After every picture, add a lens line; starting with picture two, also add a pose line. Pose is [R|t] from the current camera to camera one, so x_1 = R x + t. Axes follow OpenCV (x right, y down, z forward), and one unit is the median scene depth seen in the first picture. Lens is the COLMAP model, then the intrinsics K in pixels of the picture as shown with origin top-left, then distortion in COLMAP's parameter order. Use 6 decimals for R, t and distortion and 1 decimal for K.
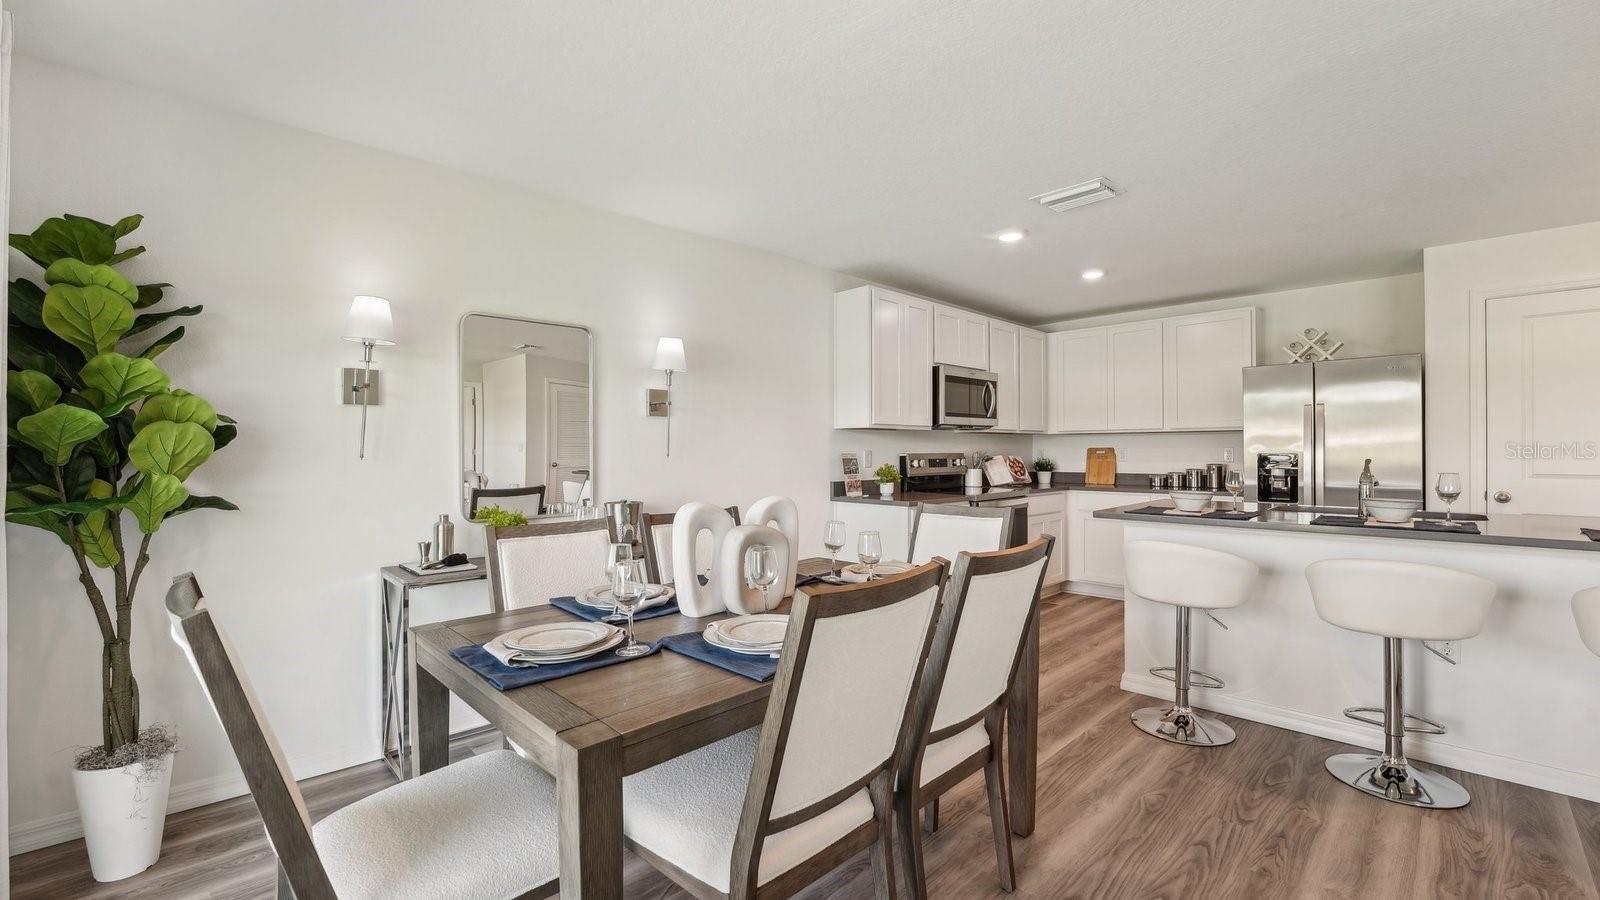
lens RADIAL K [[653.5, 0, 797.3], [0, 653.5, 449.6], [0, 0, 1]] dist [-0.026133, 0.001666]
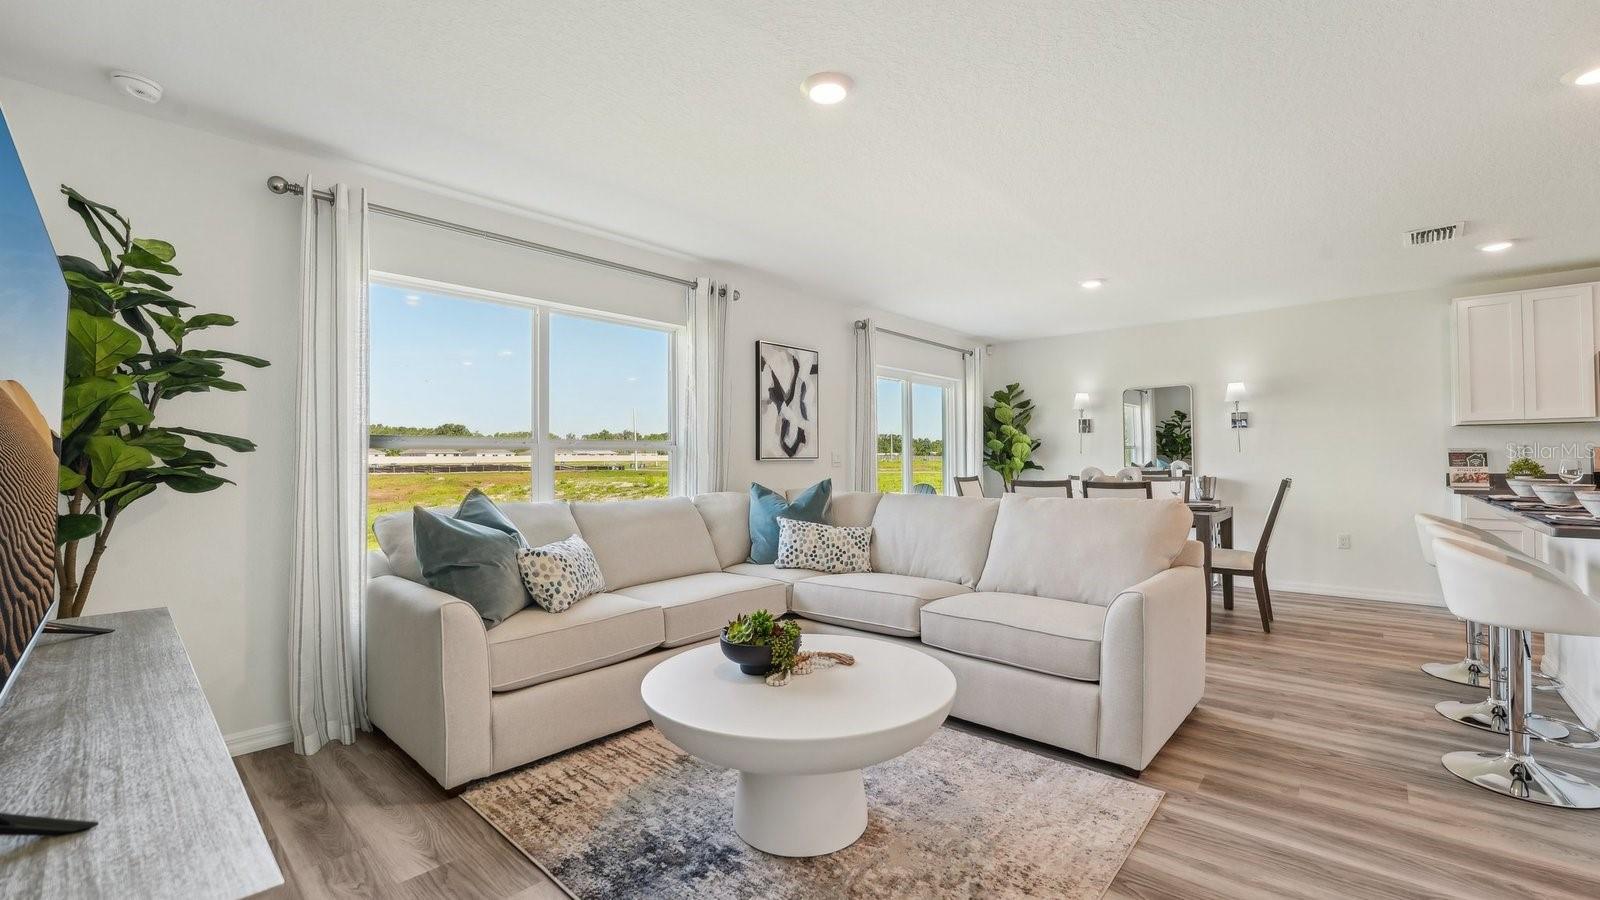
lens RADIAL K [[653.5, 0, 797.3], [0, 653.5, 456.1], [0, 0, 1]] dist [-0.026133, 0.001666]
pose [[0.056265, -0.011152, -0.998354, 2.391524], [0.002205, 0.999937, -0.011045, 0.064975], [0.998413, -0.001580, 0.056287, -0.396789]]
